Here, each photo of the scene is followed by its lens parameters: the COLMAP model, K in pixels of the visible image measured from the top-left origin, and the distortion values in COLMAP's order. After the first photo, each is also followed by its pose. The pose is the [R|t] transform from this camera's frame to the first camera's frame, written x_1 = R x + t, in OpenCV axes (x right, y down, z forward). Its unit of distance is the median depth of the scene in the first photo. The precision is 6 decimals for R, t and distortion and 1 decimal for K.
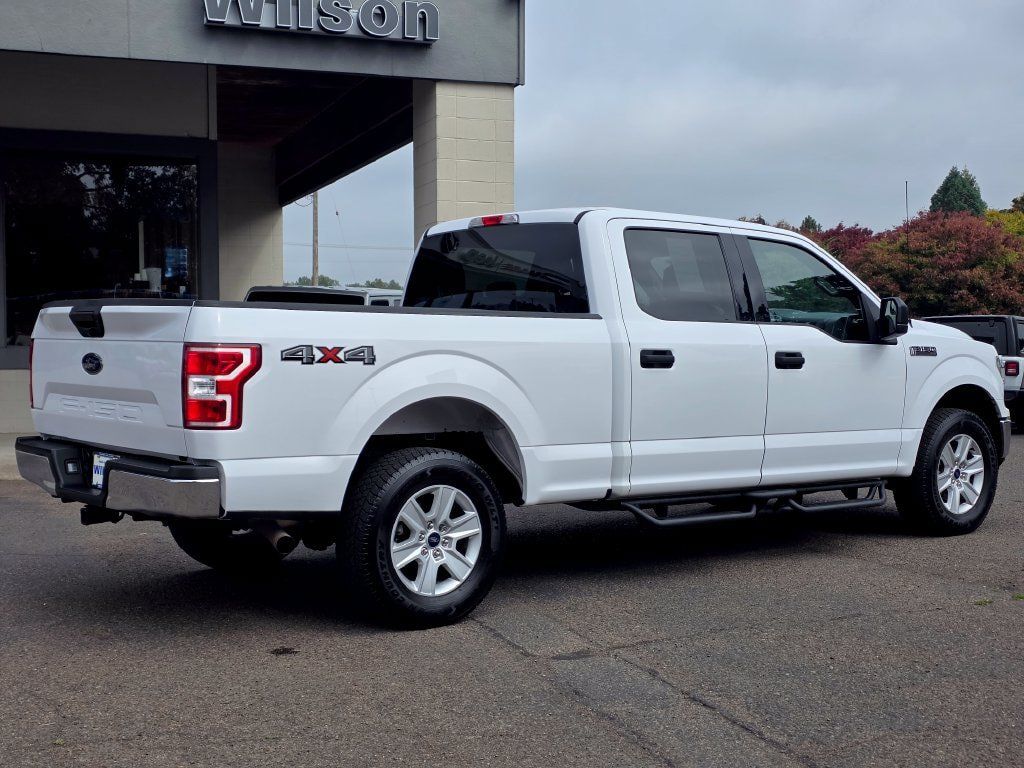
lens RADIAL K [[1380.2, 0, 506.7], [0, 1380.2, 396.8], [0, 0, 1]] dist [0.079585, 0.000000]
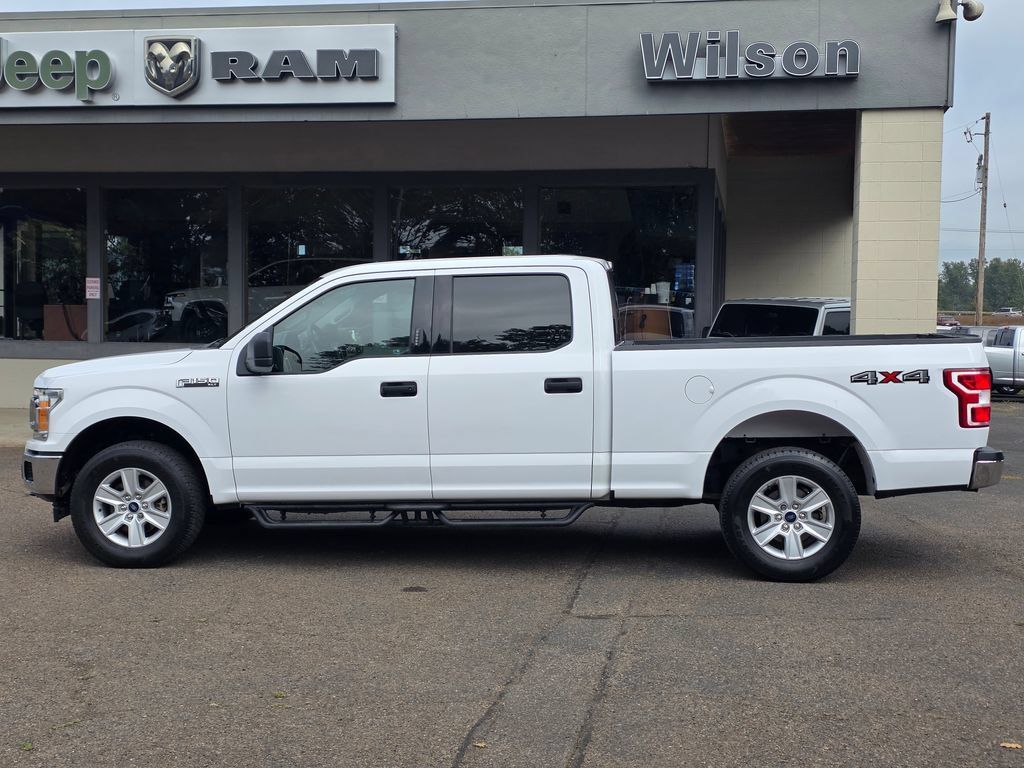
lens RADIAL K [[1380.2, 0, 498.8], [0, 1380.2, 392.1], [0, 0, 1]] dist [0.079585, 0.000000]
pose [[0.862657, 0.036260, -0.504488, 0.431565], [-0.034310, 0.999325, 0.013158, -0.025838], [0.504624, 0.005958, 0.863319, -0.113792]]
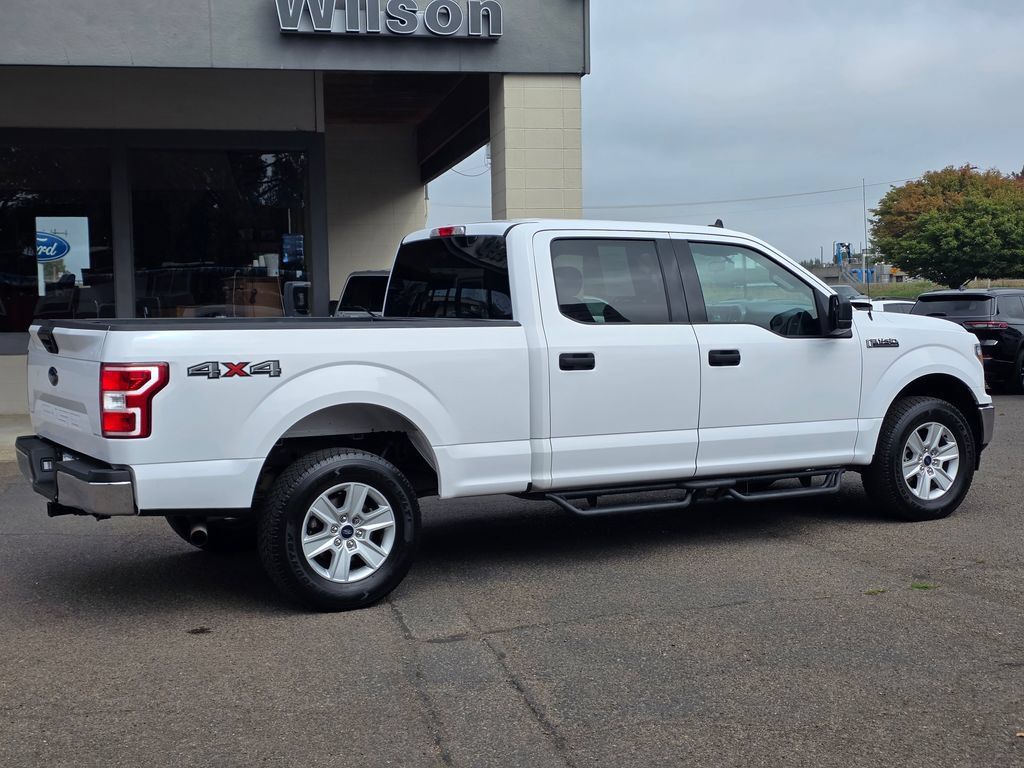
lens RADIAL K [[1380.2, 0, 527.6], [0, 1380.2, 382.7], [0, 0, 1]] dist [0.079585, 0.000000]
pose [[0.989718, -0.008367, -0.142787, 0.191128], [0.011500, 0.999711, 0.021128, -0.029078], [0.142569, -0.022553, 0.989528, -0.059730]]
